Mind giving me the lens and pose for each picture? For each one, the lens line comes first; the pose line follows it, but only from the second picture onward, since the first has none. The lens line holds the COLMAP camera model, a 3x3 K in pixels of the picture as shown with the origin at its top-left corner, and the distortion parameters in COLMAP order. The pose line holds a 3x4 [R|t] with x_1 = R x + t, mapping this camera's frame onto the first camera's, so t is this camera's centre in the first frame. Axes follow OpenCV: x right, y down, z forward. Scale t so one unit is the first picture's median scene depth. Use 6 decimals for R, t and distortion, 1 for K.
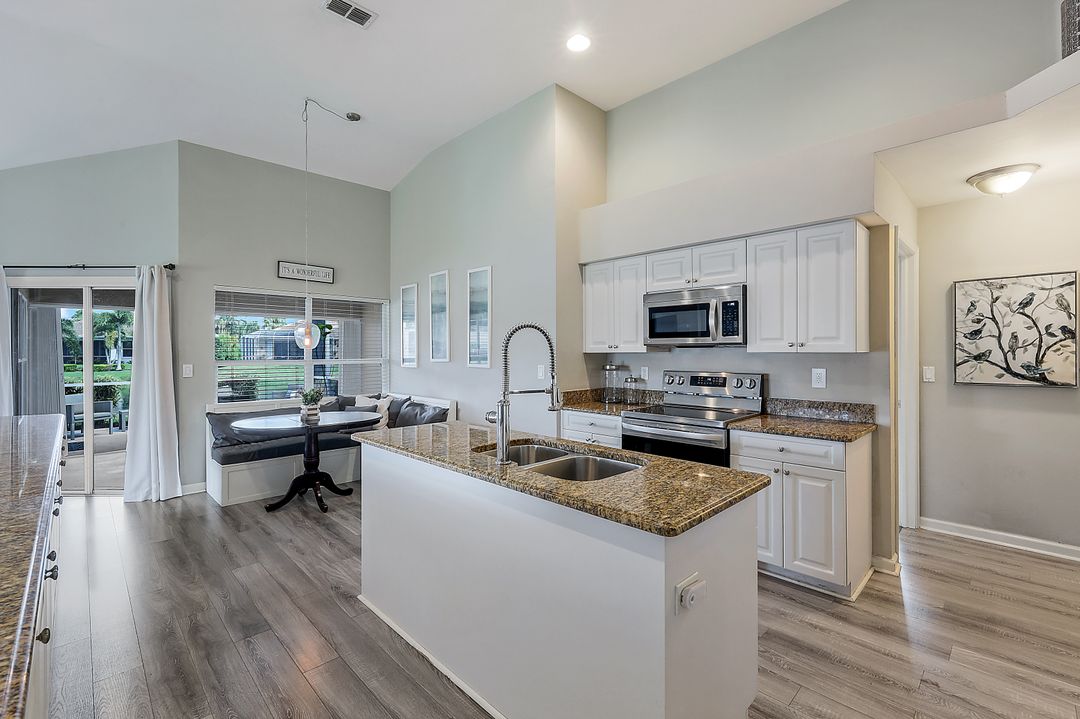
lens RADIAL K [[470.3, 0, 537.9], [0, 470.3, 355.6], [0, 0, 1]] dist [0.000509, -0.000331]
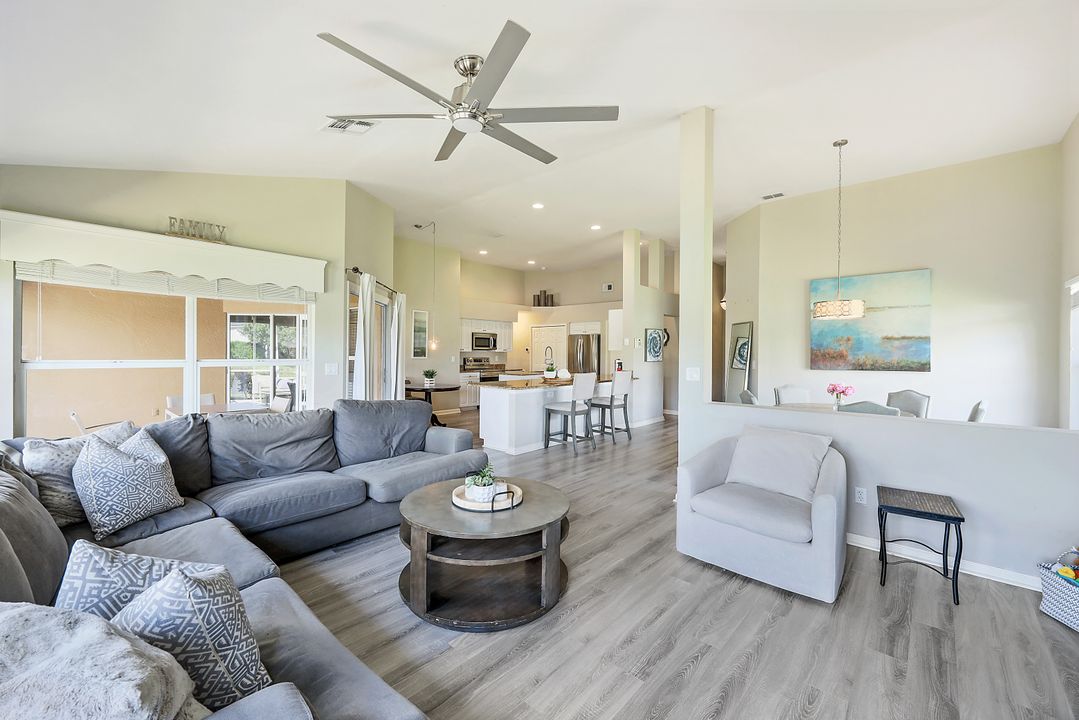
lens RADIAL K [[441.4, 0, 536.7], [0, 441.4, 352.3], [0, 0, 1]] dist [-0.002760, 0.000275]
pose [[-0.062247, -0.000501, 0.998061, -2.198965], [-0.002678, 0.999996, 0.000335, -0.004448], [-0.998057, -0.002652, -0.062249, 0.638693]]
